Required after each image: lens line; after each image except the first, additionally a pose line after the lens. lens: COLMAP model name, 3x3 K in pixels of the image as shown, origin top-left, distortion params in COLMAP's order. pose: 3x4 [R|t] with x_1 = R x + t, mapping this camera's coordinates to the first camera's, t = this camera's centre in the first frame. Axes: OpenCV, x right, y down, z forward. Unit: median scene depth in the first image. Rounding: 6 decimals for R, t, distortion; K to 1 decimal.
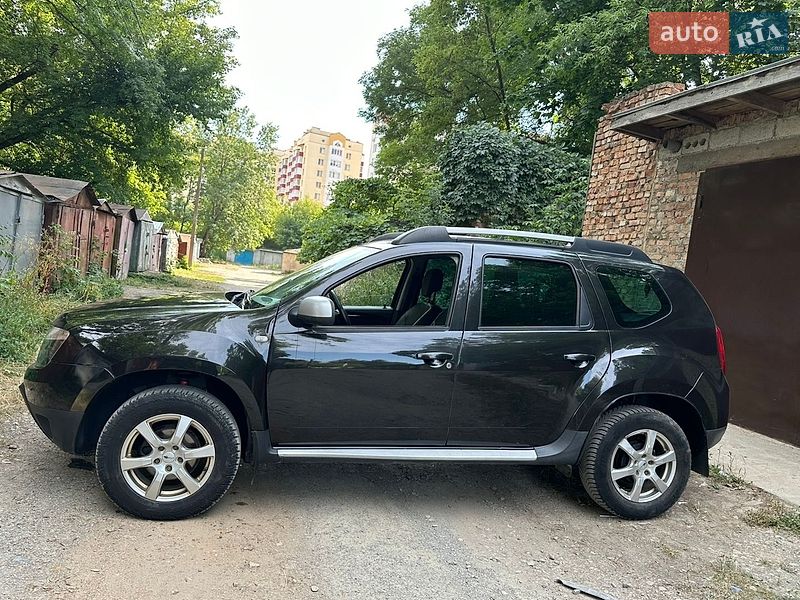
lens RADIAL K [[658.8, 0, 433.2], [0, 658.8, 299.3], [0, 0, 1]] dist [0.035192, -0.069077]
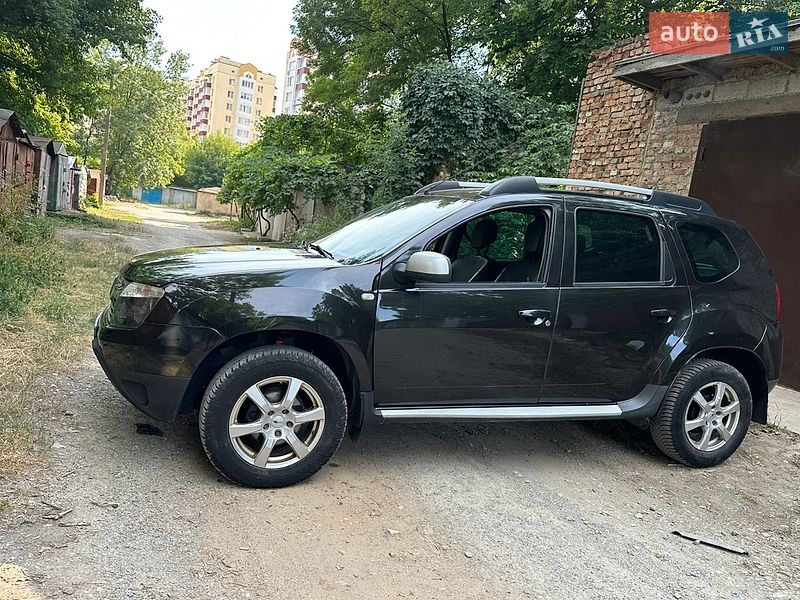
lens RADIAL K [[658.8, 0, 428.2], [0, 658.8, 302.4], [0, 0, 1]] dist [0.035192, -0.069077]
pose [[0.991861, -0.000646, 0.127324, -0.134614], [-0.010900, 0.995885, 0.089963, -0.007224], [-0.126858, -0.090618, 0.987773, 0.028674]]
